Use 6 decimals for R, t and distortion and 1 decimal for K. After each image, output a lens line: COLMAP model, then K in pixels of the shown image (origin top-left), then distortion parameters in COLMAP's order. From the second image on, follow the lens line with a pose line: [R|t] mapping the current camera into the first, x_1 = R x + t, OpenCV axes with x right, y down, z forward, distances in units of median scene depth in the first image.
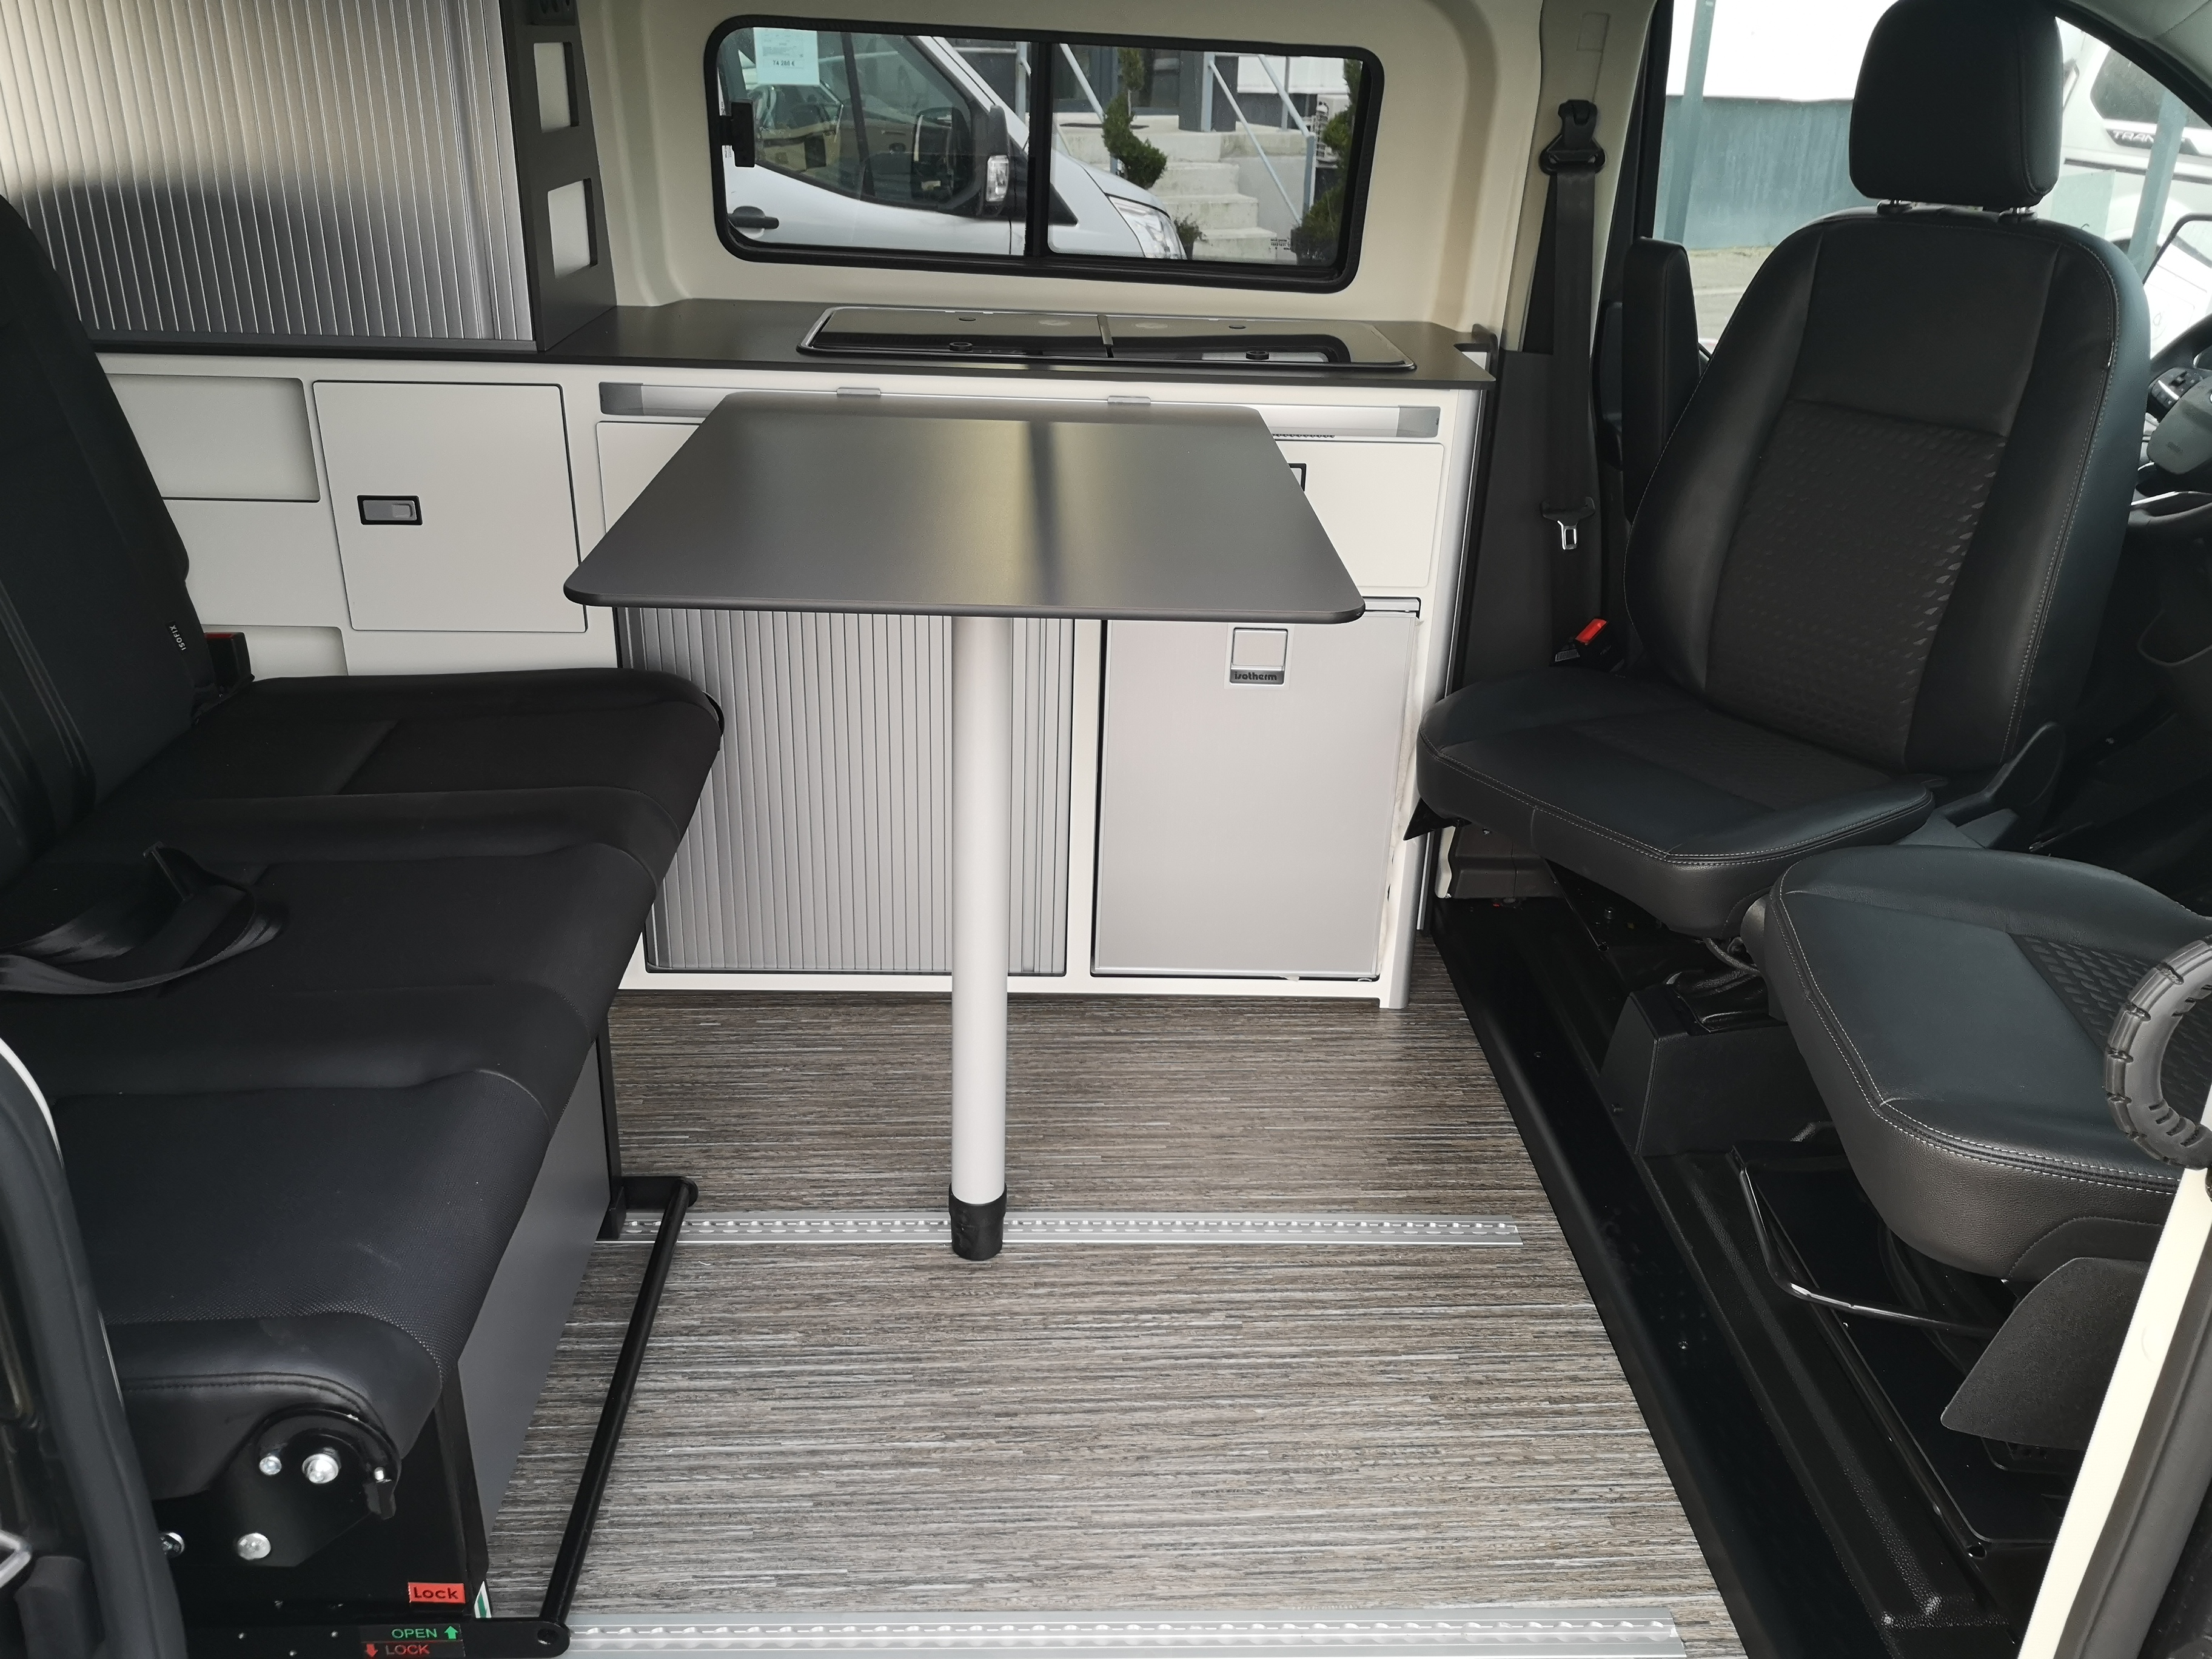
lens RADIAL K [[1785.8, 0, 1108.1], [0, 1785.8, 837.0], [0, 0, 1]] dist [0.016240, -0.021884]
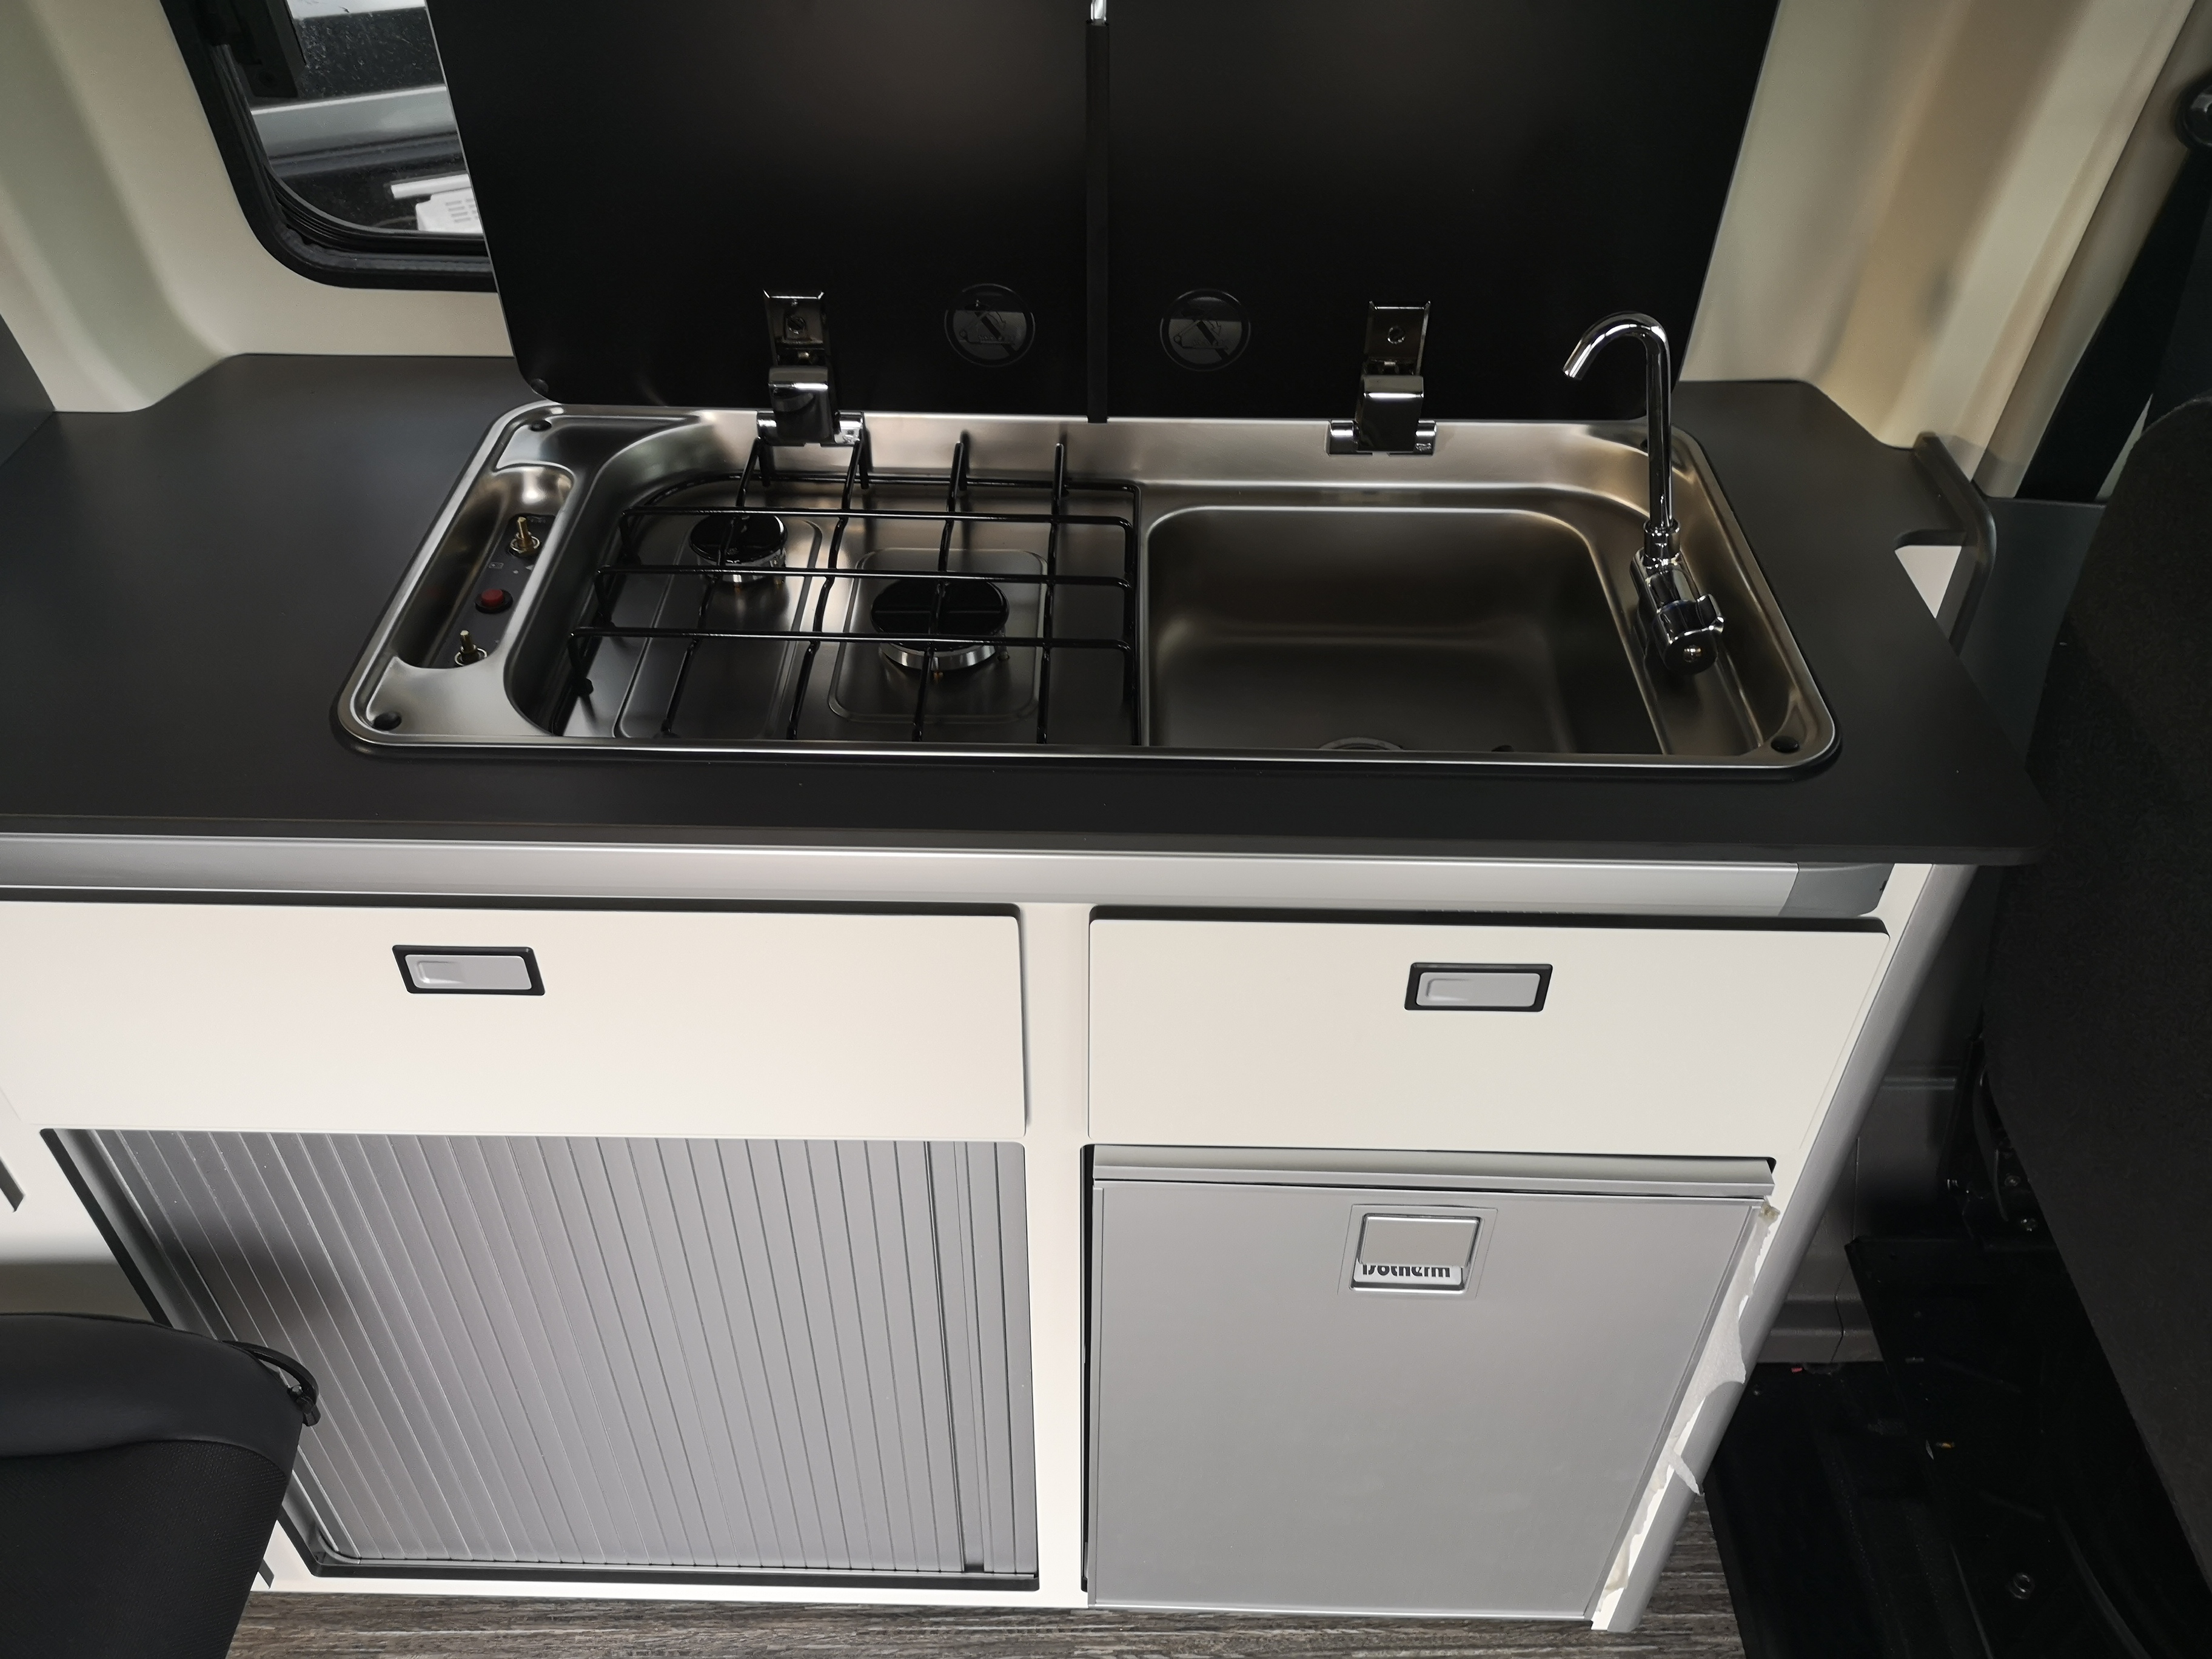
lens RADIAL K [[1785.8, 0, 1095.3], [0, 1785.8, 816.9], [0, 0, 1]] dist [0.016240, -0.021884]
pose [[0.997947, 0.023435, -0.059605, 0.028540], [-0.004918, 0.955942, 0.293513, -0.408532], [0.063857, -0.292618, 0.954095, 0.668478]]
